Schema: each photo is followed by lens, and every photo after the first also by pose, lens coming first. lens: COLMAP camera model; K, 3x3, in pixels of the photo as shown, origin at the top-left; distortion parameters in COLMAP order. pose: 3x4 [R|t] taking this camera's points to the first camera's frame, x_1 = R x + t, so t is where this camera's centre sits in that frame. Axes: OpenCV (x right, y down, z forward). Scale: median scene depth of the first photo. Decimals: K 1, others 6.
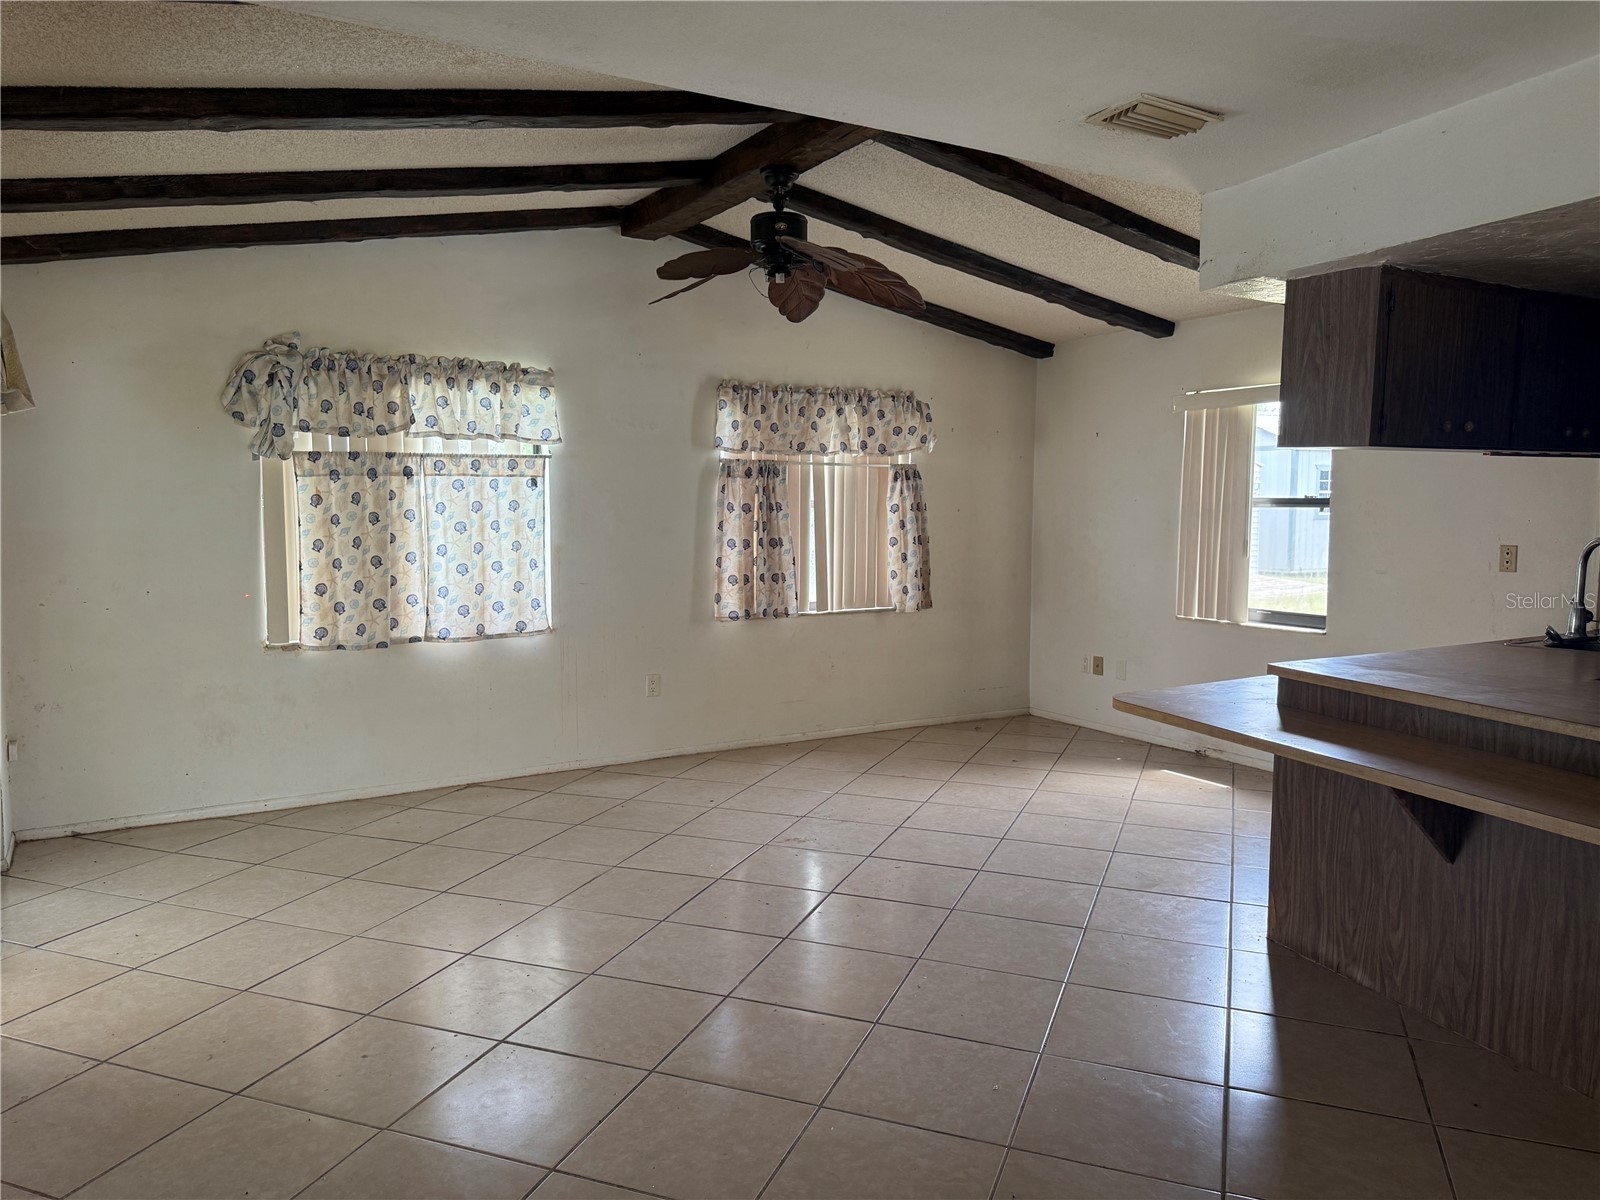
lens RADIAL K [[1123.1, 0, 793.1], [0, 1123.1, 599.5], [0, 0, 1]] dist [0.090183, -0.106417]
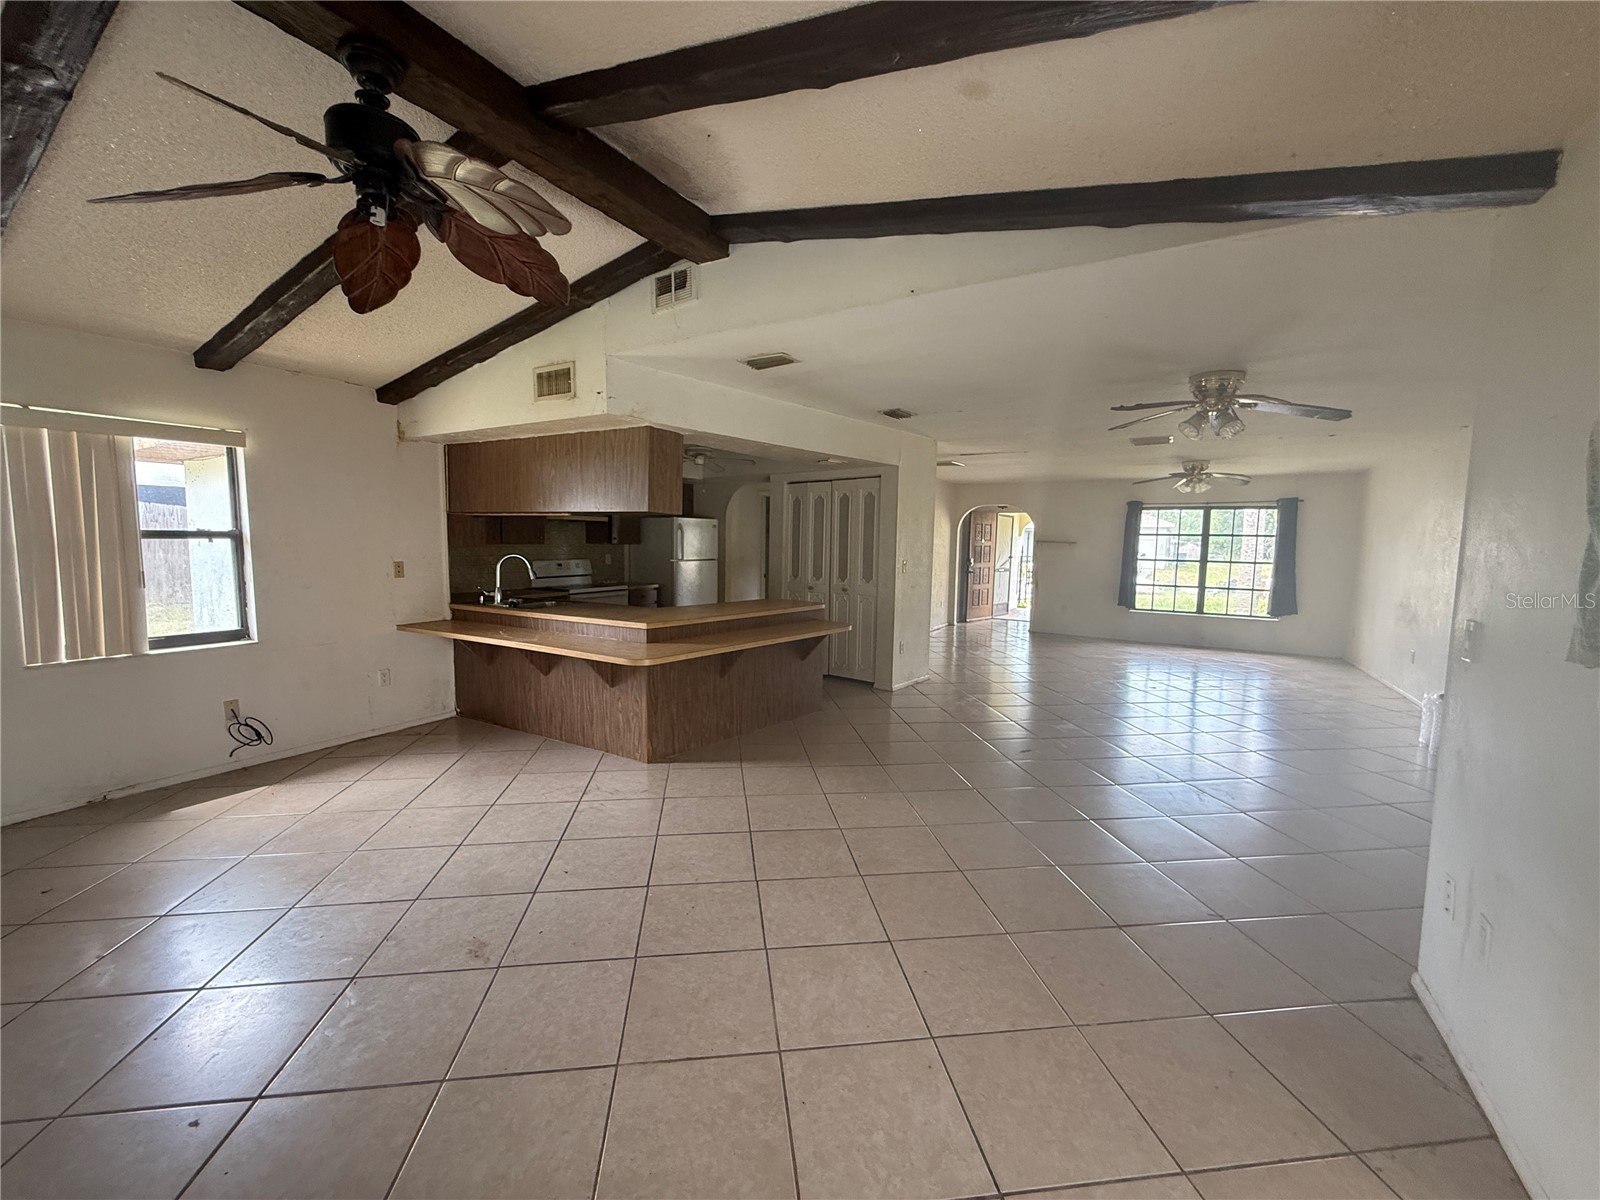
lens RADIAL K [[640.5, 0, 792.8], [0, 640.5, 598.7], [0, 0, 1]] dist [0.000523, 0.000045]
pose [[-0.479126, -0.092193, 0.872891, -0.531988], [0.062894, 0.988306, 0.138906, -0.099053], [-0.875490, 0.121453, -0.467725, 1.059970]]
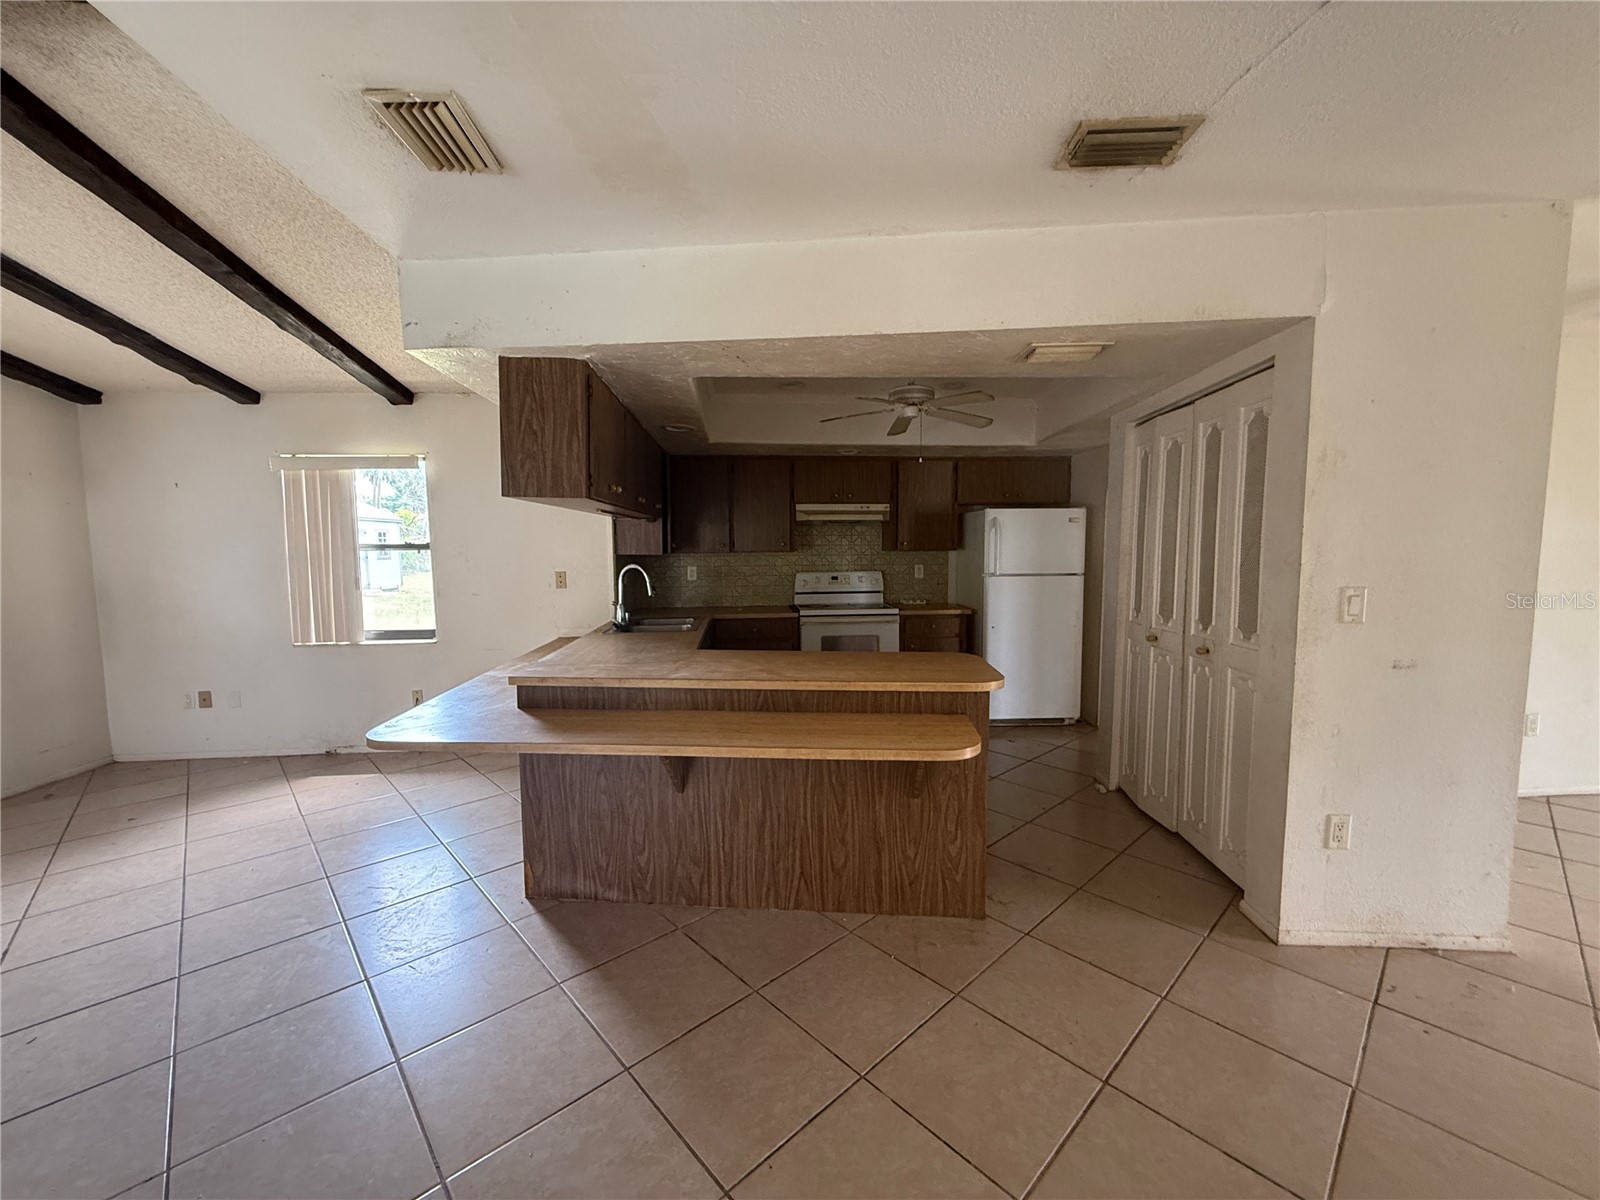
lens RADIAL K [[640.5, 0, 792.8], [0, 640.5, 598.7], [0, 0, 1]] dist [0.000523, 0.000045]
pose [[0.436407, -0.080704, 0.896123, -0.042681], [0.090187, 0.994877, 0.045677, -0.024123], [-0.895218, 0.060884, 0.441450, 0.352675]]
